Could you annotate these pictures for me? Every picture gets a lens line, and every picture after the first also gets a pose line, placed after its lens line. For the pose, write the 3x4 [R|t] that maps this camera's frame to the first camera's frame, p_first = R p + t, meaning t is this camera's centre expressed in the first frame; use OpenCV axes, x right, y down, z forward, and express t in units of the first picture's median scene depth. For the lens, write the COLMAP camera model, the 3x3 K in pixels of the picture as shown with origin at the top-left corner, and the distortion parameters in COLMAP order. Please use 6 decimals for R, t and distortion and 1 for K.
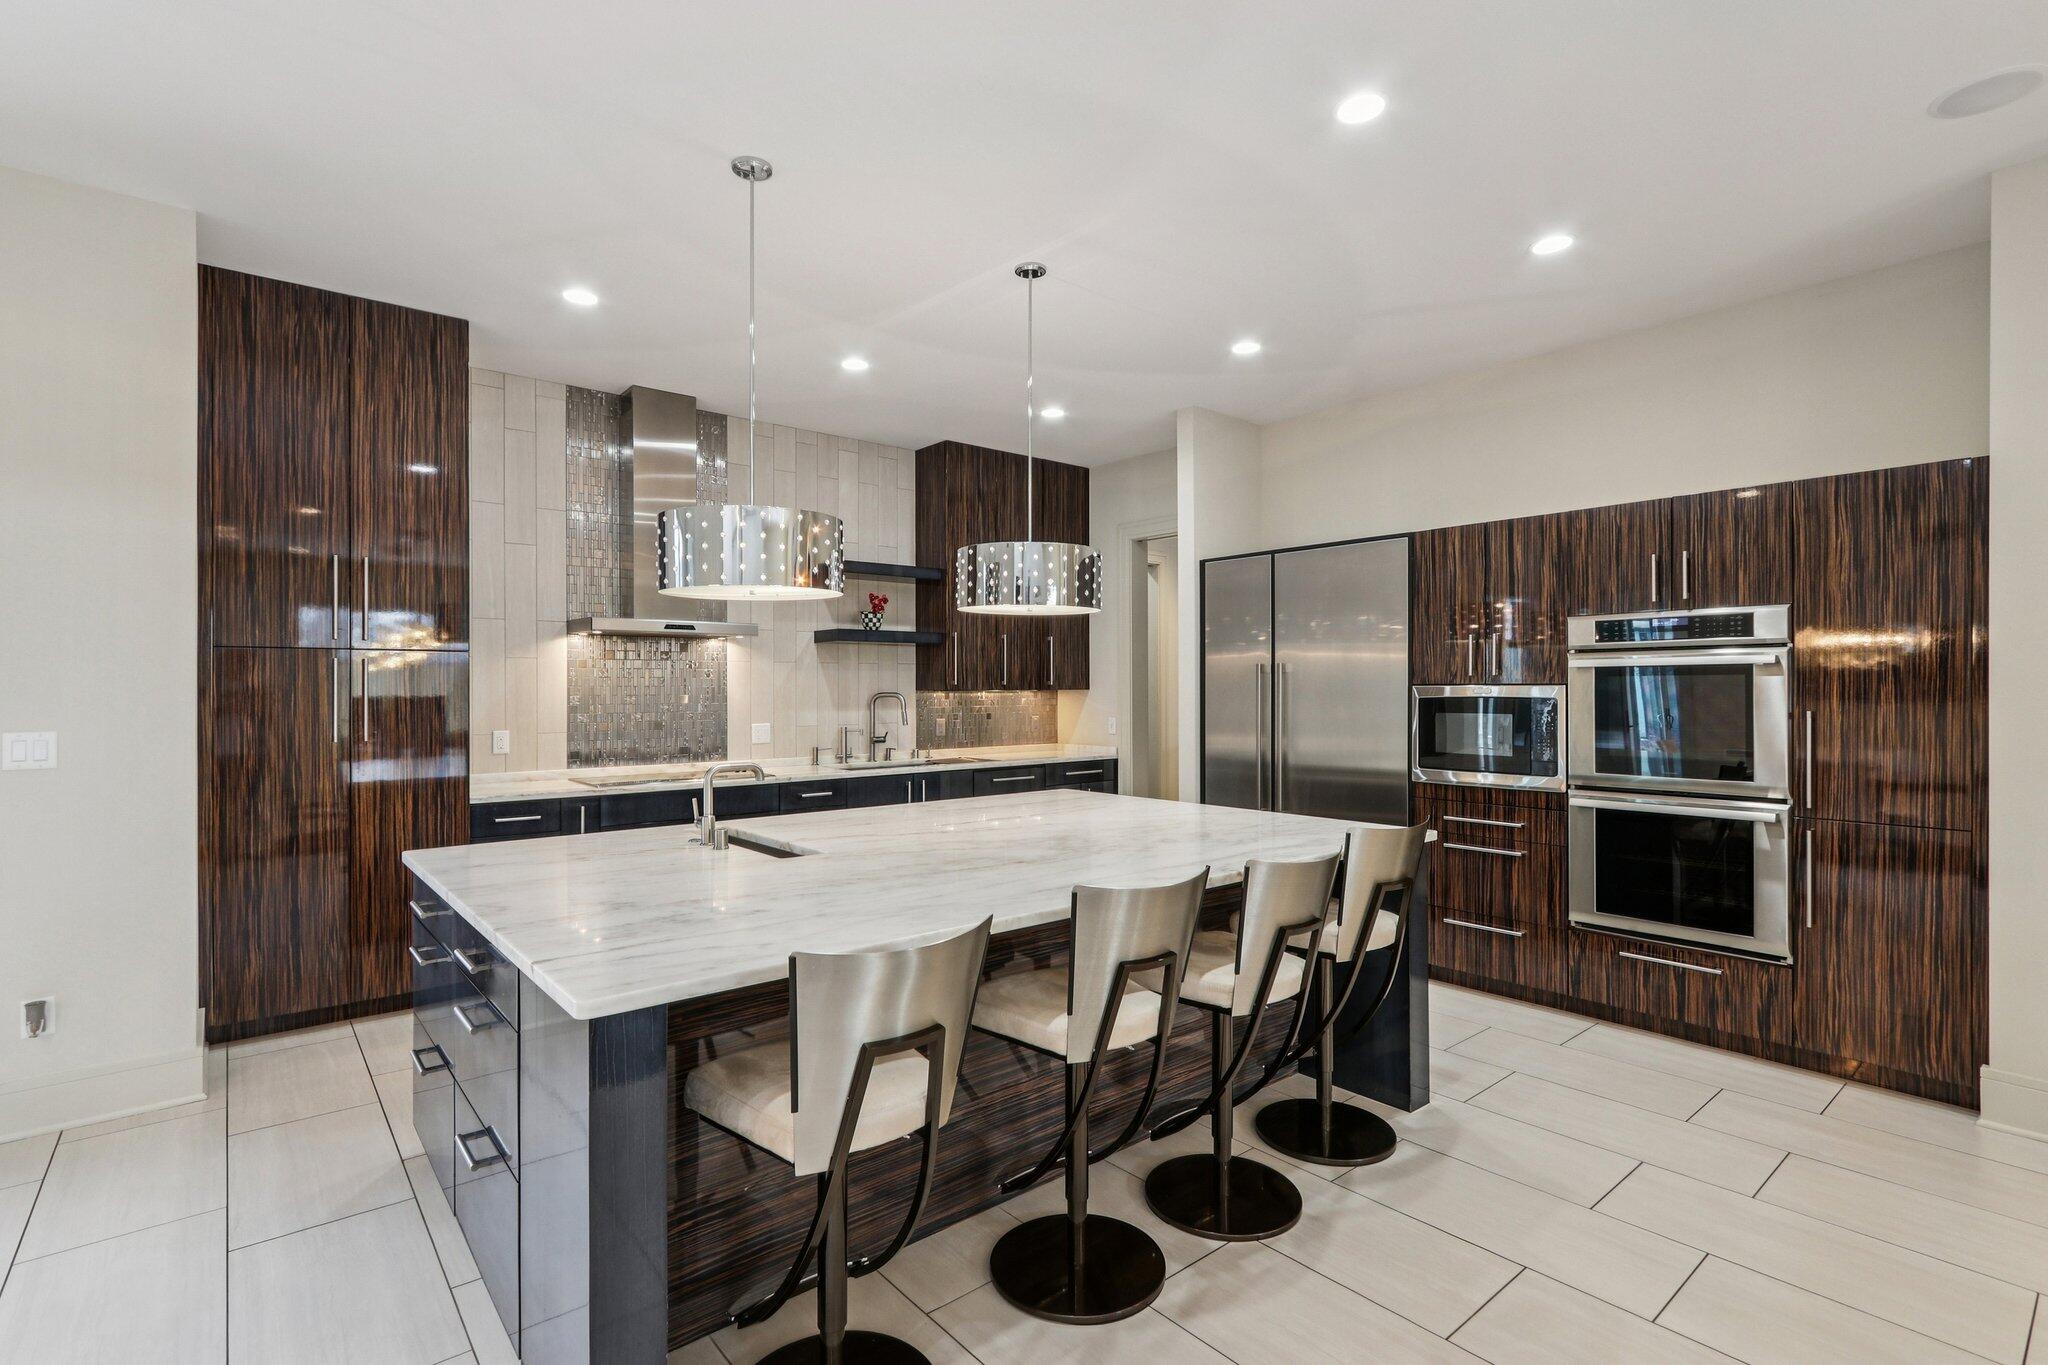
lens RADIAL K [[949.4, 0, 1026.8], [0, 949.4, 680.5], [0, 0, 1]] dist [-0.010459, 0.003111]
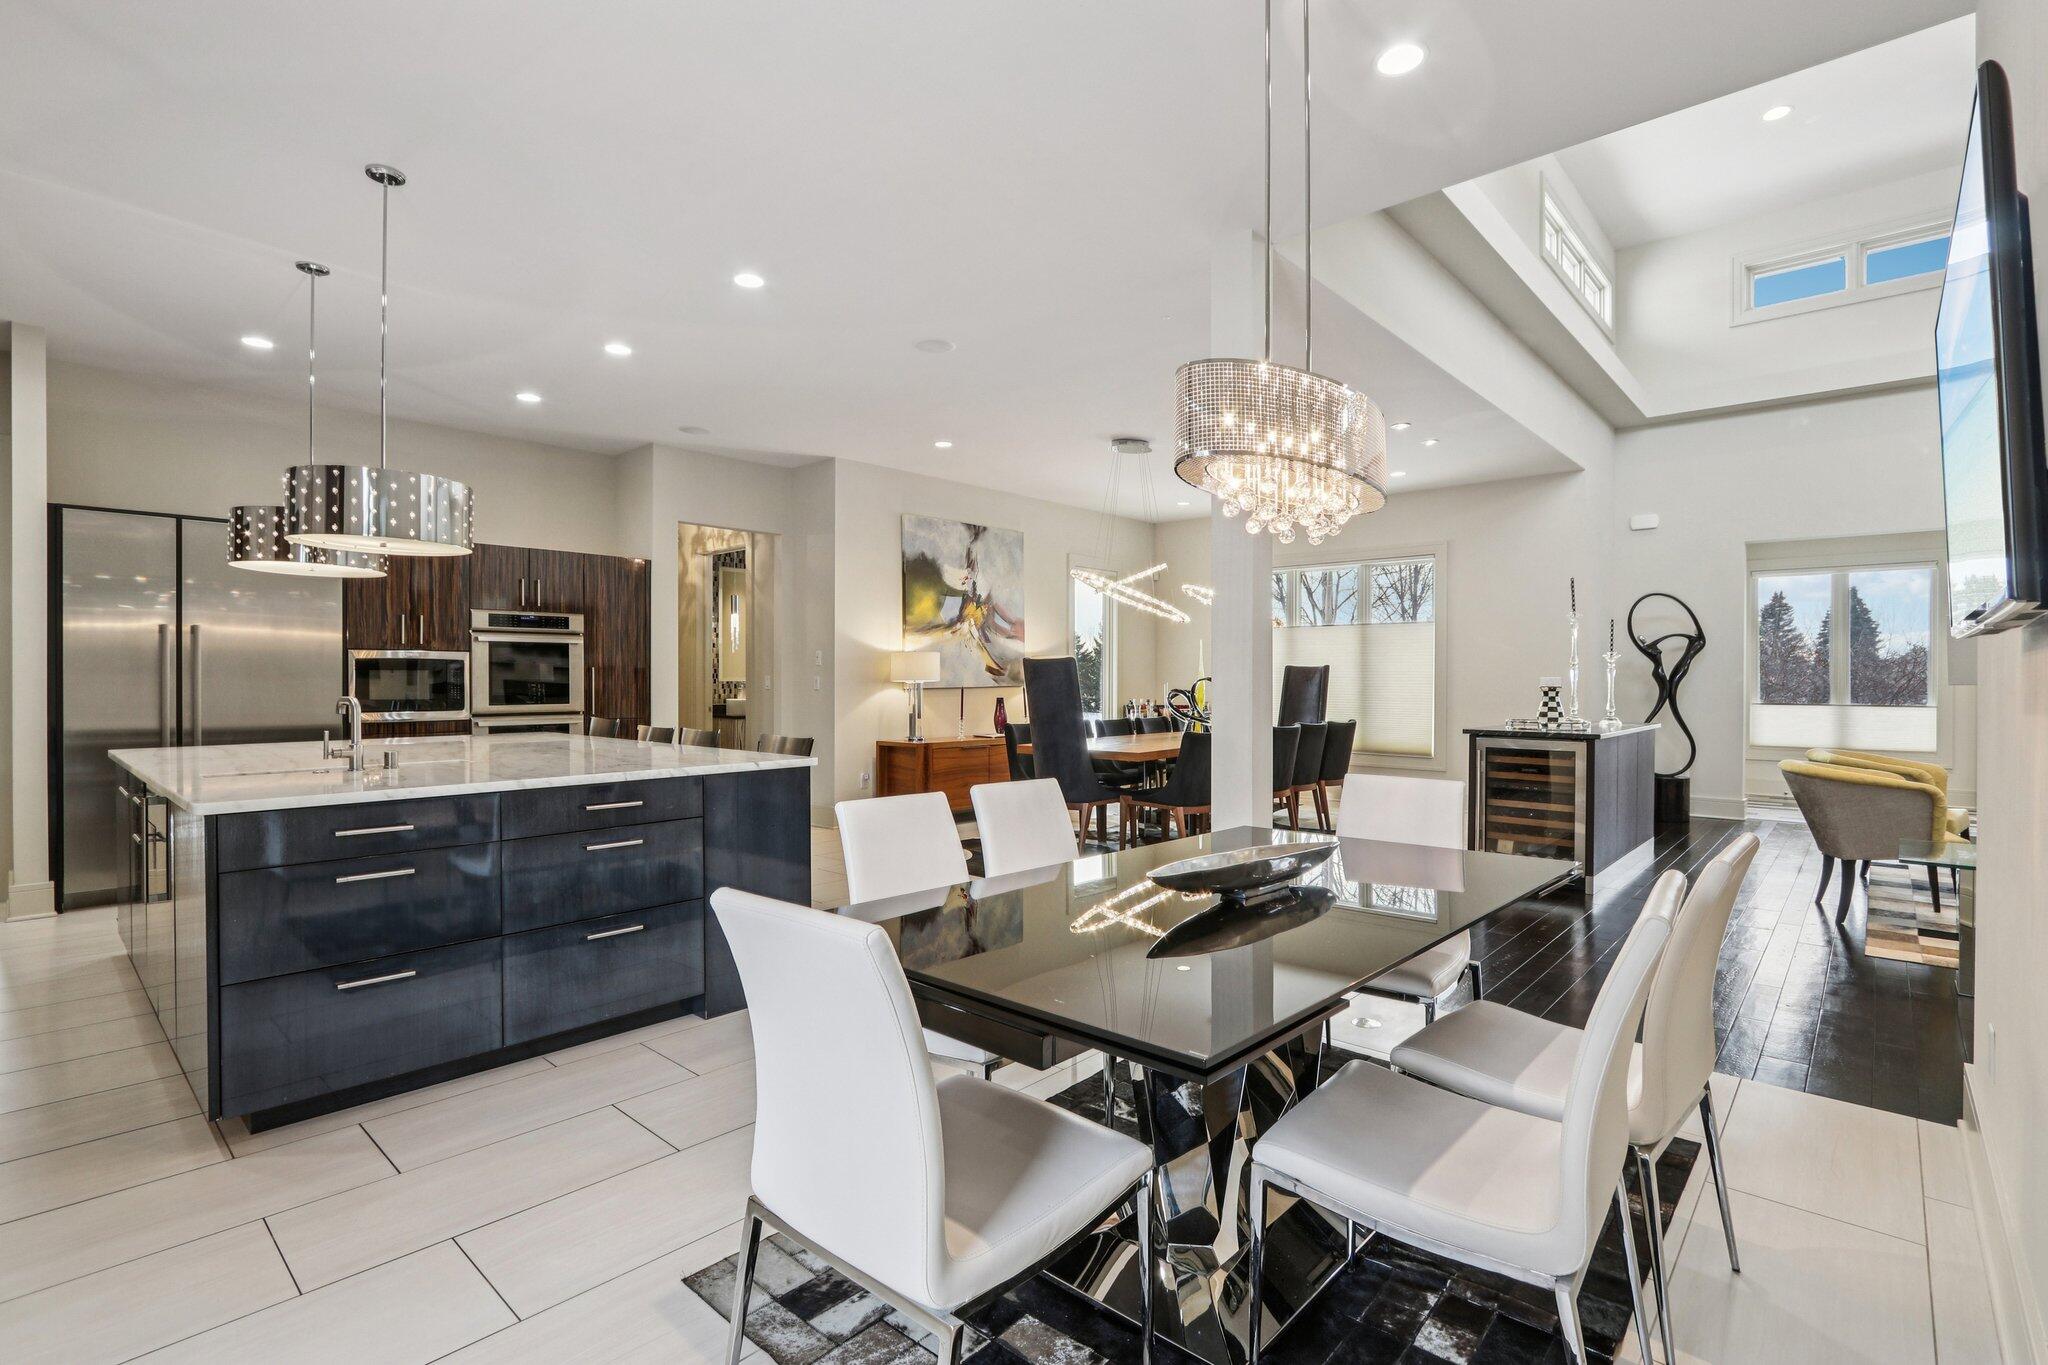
lens RADIAL K [[949.4, 0, 1028.9], [0, 949.4, 680.6], [0, 0, 1]] dist [-0.010459, 0.003111]
pose [[-0.120240, 0.002059, 0.992743, -0.989051], [-0.004677, 0.999986, -0.002641, 0.046673], [-0.992734, -0.004961, -0.120229, 0.221384]]
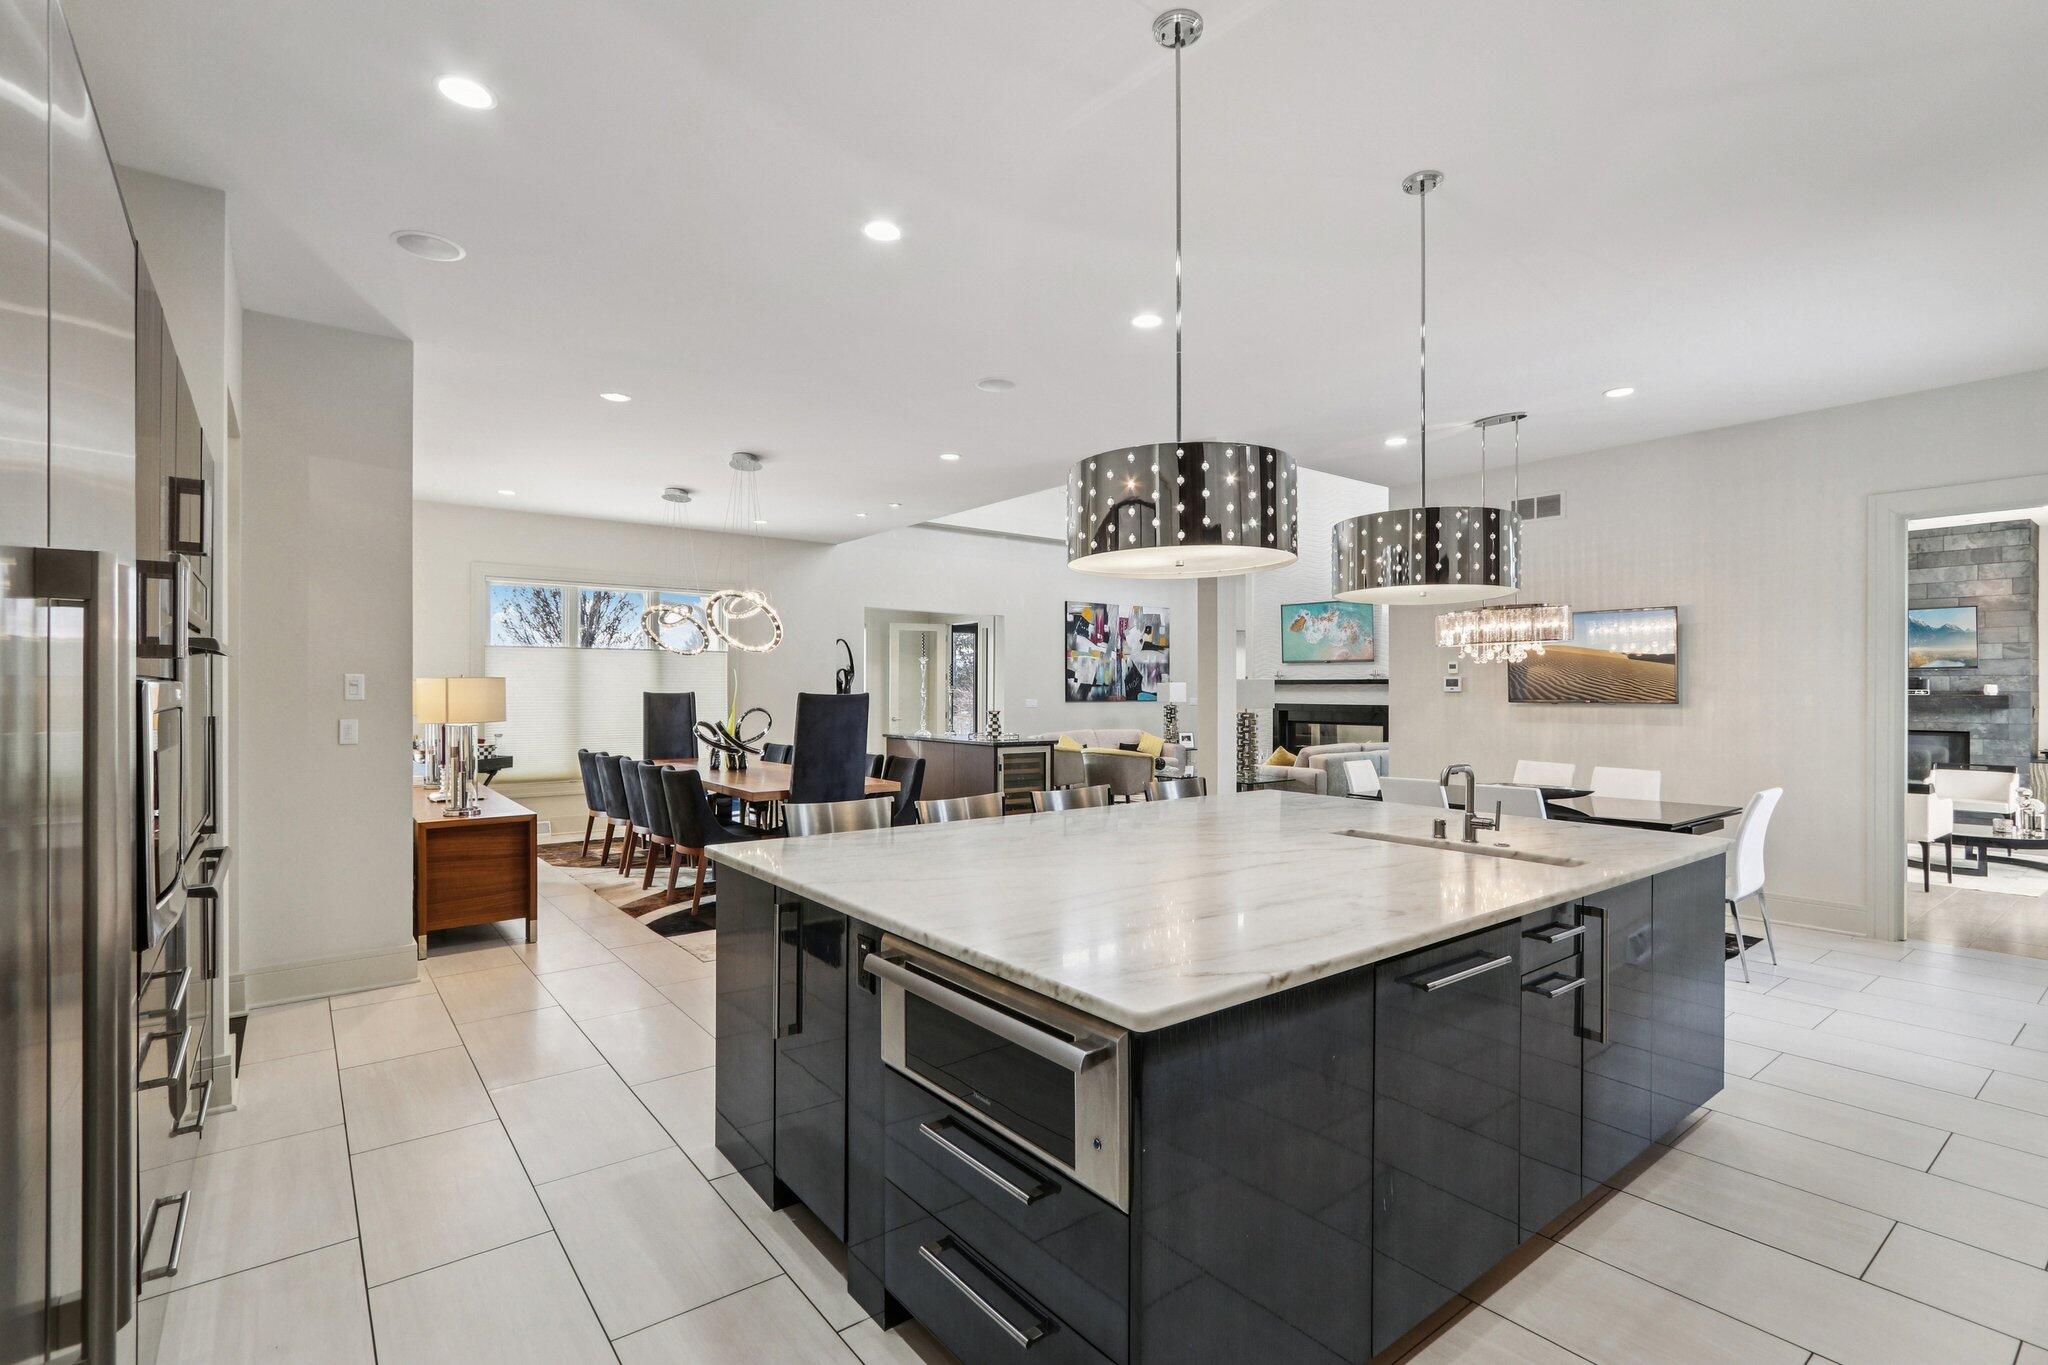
lens RADIAL K [[949.4, 0, 1011.9], [0, 949.4, 695.5], [0, 0, 1]] dist [-0.010459, 0.003111]
pose [[-0.998571, -0.000699, 0.053432, 0.078607], [-0.000539, 0.999995, 0.003013, 0.009814], [-0.053434, 0.002979, -0.998567, 1.326430]]
